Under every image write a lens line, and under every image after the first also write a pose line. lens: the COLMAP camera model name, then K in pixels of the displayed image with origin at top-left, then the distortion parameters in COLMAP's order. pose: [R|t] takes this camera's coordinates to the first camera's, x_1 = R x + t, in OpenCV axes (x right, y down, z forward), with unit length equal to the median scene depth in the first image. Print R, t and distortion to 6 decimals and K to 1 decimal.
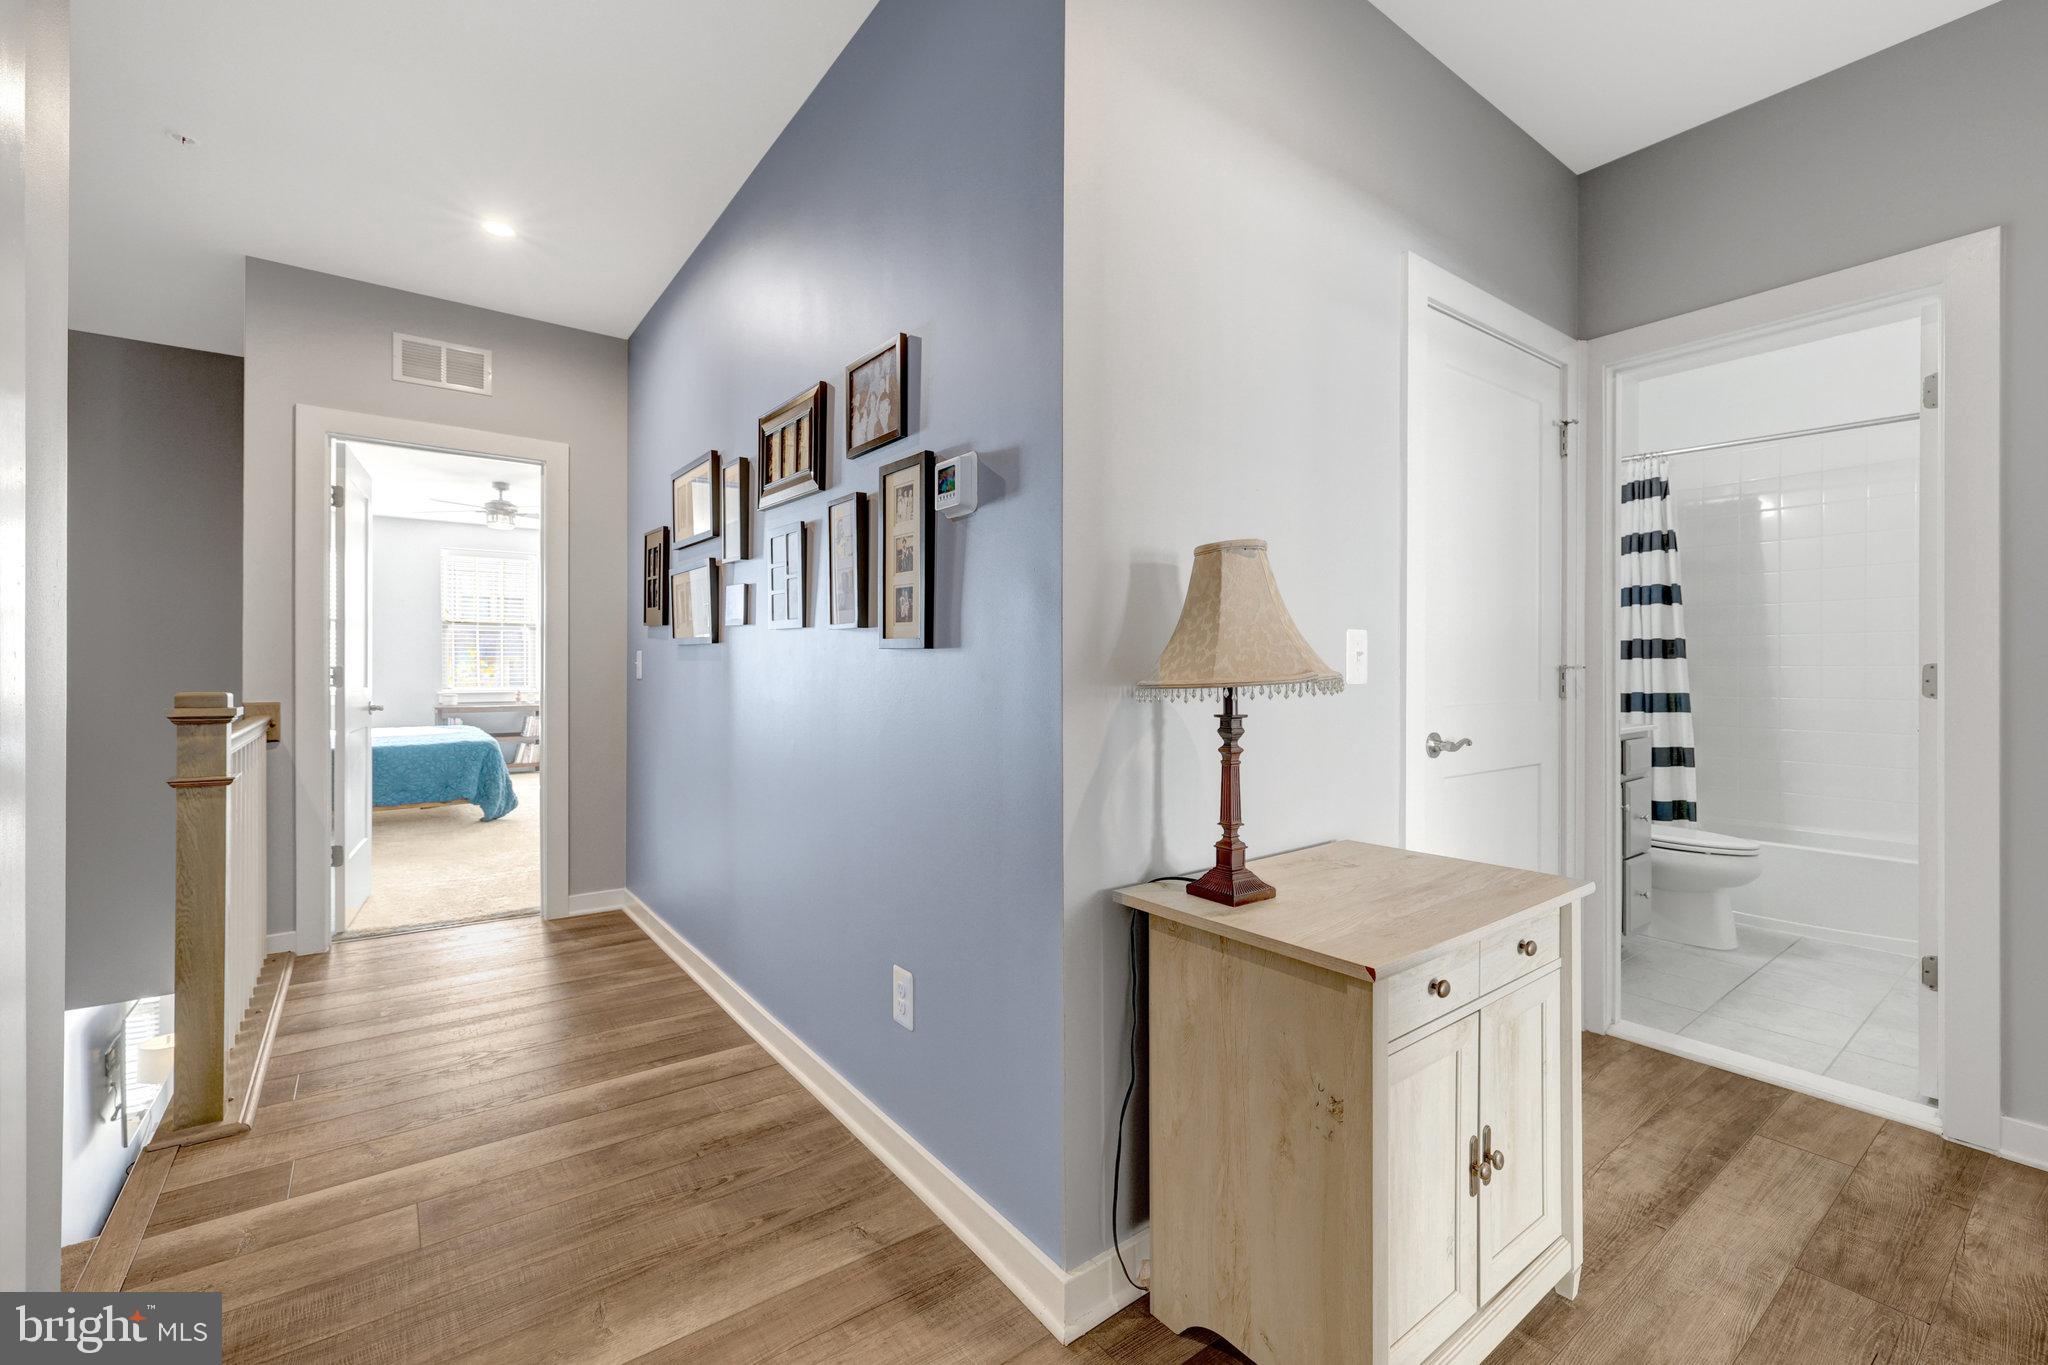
lens RADIAL K [[885.3, 0, 1024.0], [0, 885.3, 682.5], [0, 0, 1]] dist [-0.002106, -0.000169]
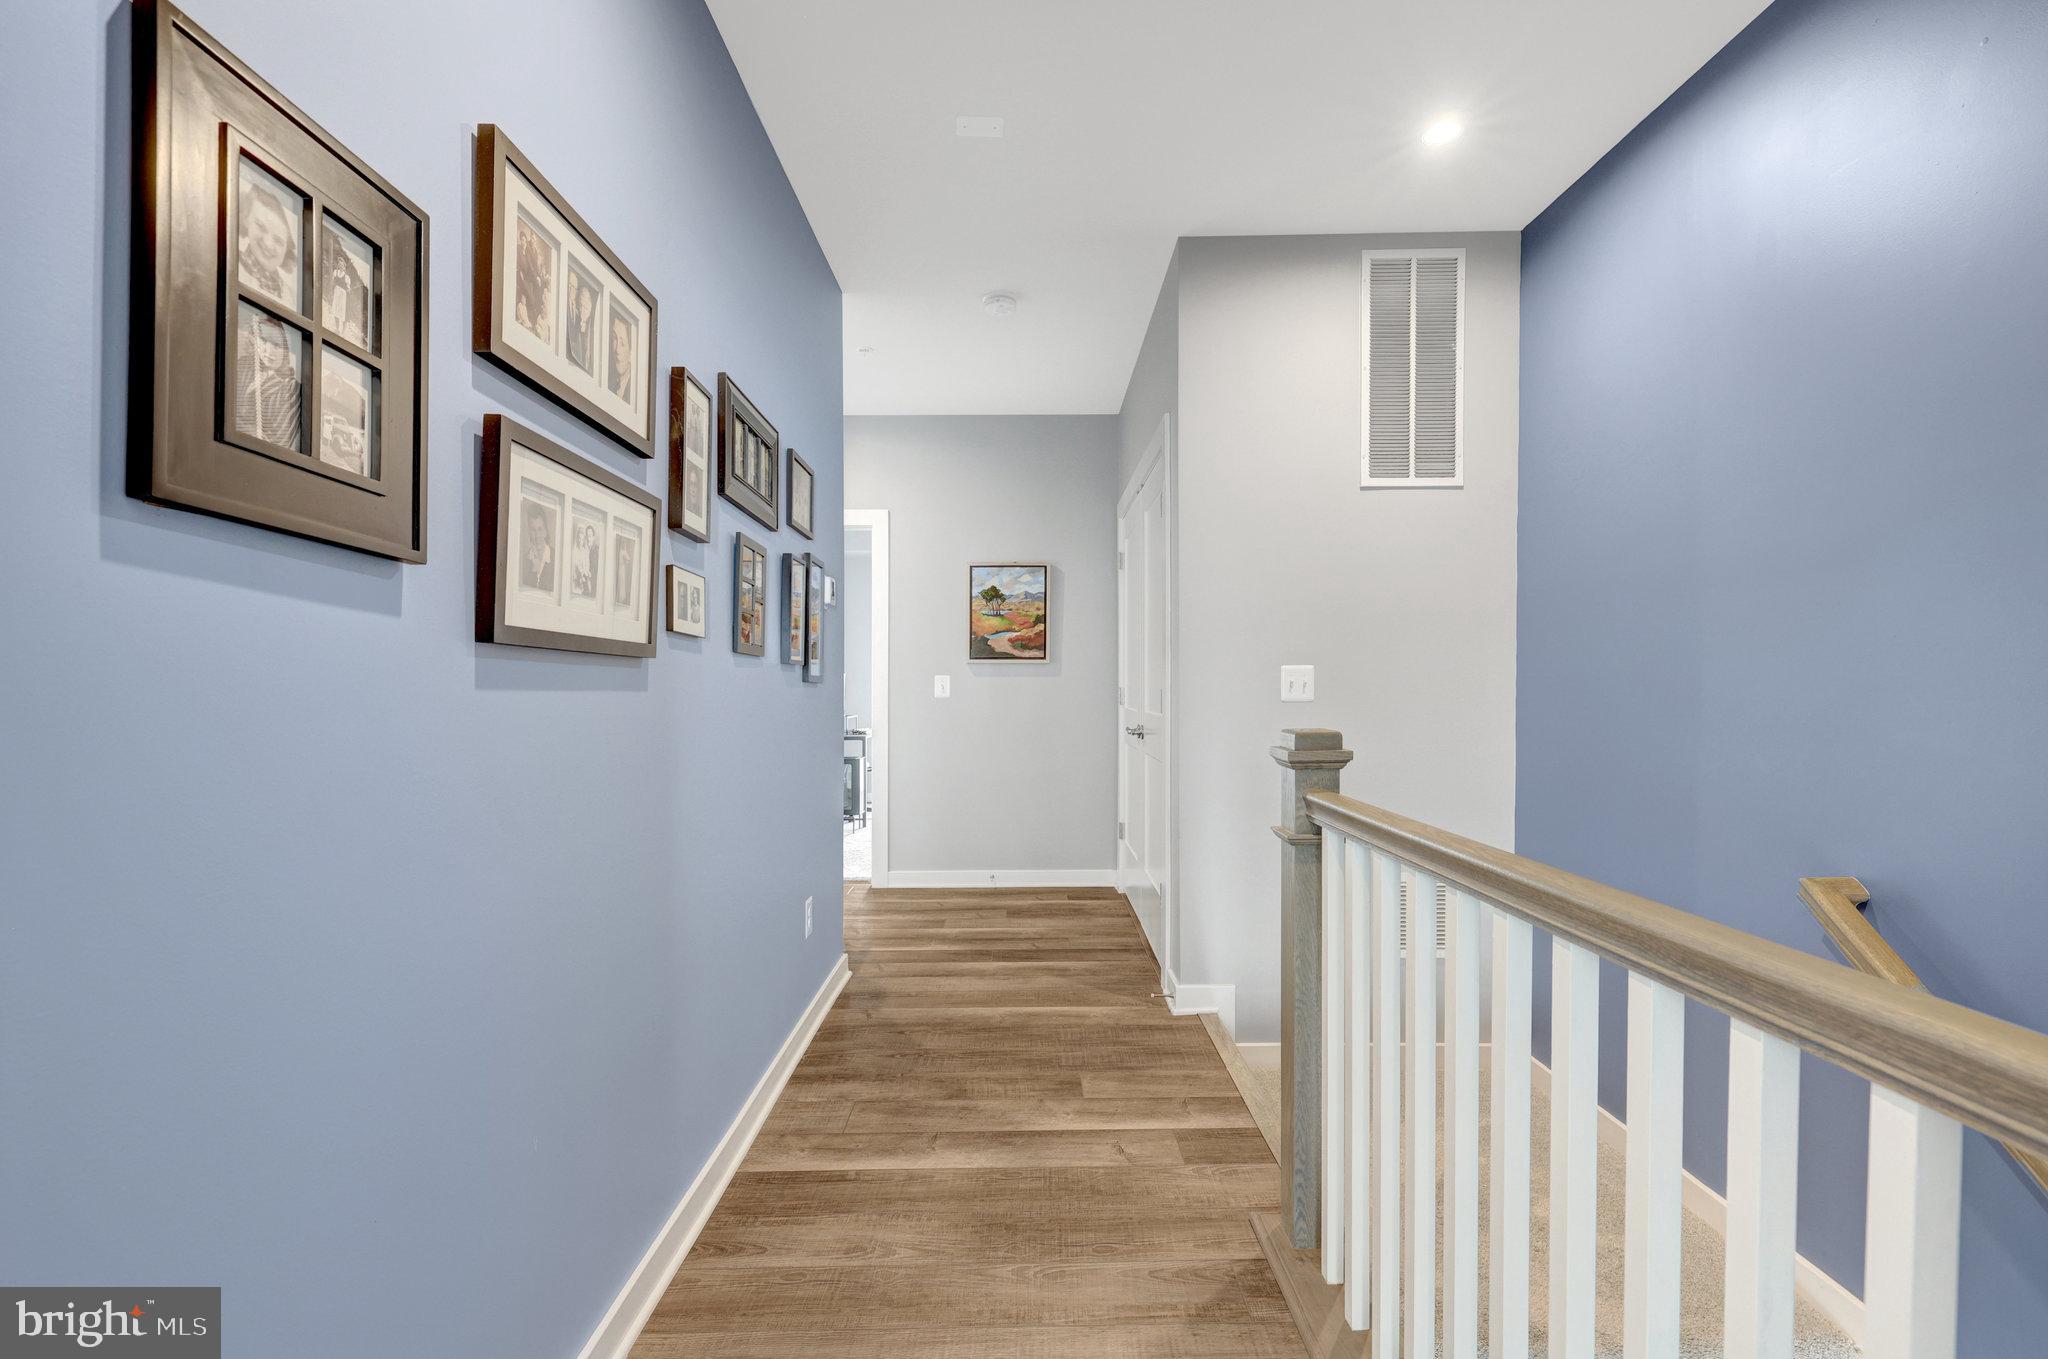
lens RADIAL K [[885.3, 0, 1024.0], [0, 885.3, 679.5], [0, 0, 1]] dist [-0.002106, -0.000169]
pose [[-0.811372, 0.007062, 0.584488, -1.259365], [0.006529, 0.999974, -0.003019, -0.037752], [-0.584494, 0.001367, -0.811397, 1.923423]]
